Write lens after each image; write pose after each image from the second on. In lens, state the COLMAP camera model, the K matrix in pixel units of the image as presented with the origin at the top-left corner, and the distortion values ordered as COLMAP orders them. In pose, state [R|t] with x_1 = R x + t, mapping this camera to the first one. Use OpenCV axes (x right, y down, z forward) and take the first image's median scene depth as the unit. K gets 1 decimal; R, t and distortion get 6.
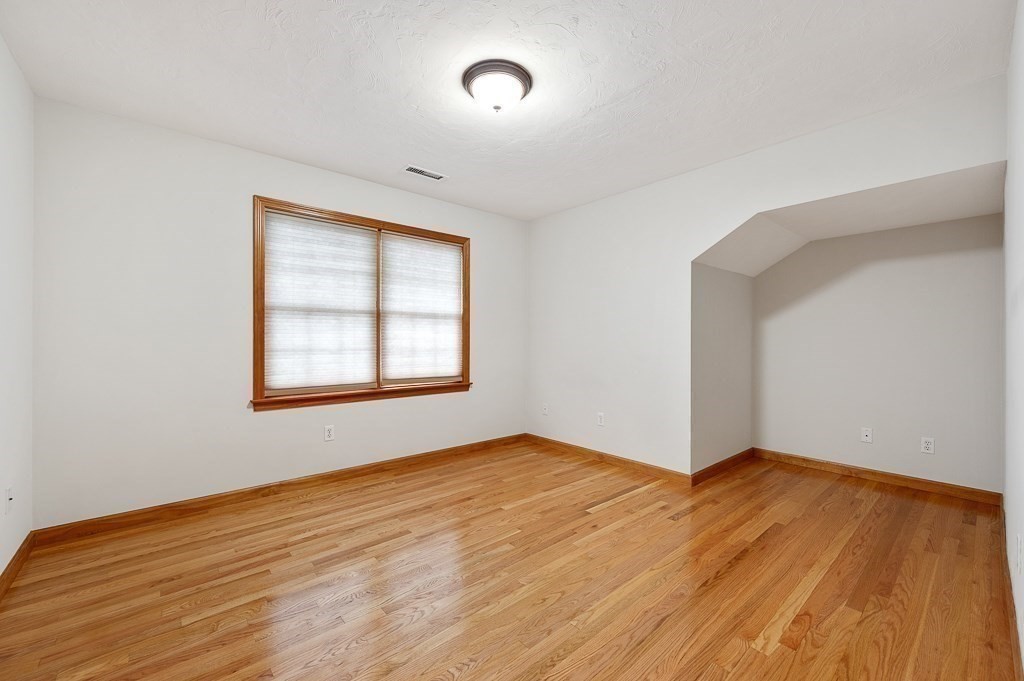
lens RADIAL K [[407.9, 0, 517.5], [0, 407.9, 346.5], [0, 0, 1]] dist [-0.002137, 0.001264]
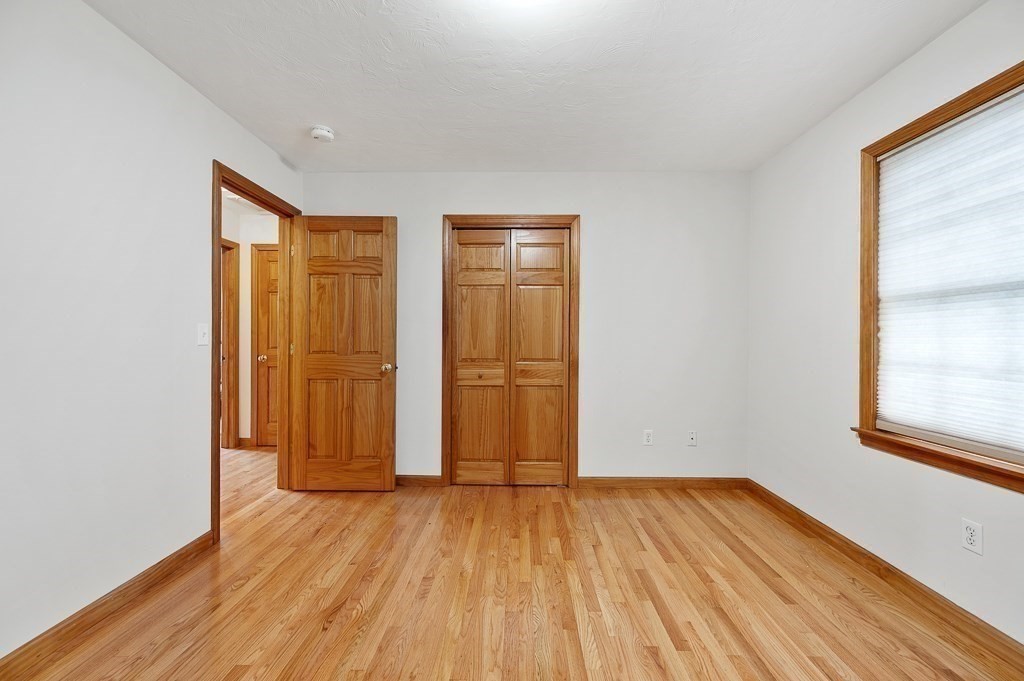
lens RADIAL K [[407.9, 0, 514.3], [0, 407.9, 339.5], [0, 0, 1]] dist [-0.002137, 0.001264]
pose [[-0.678984, -0.003318, -0.734146, 0.316245], [-0.017185, 0.999788, 0.011375, -0.026324], [0.733952, 0.020340, -0.678897, 1.026798]]
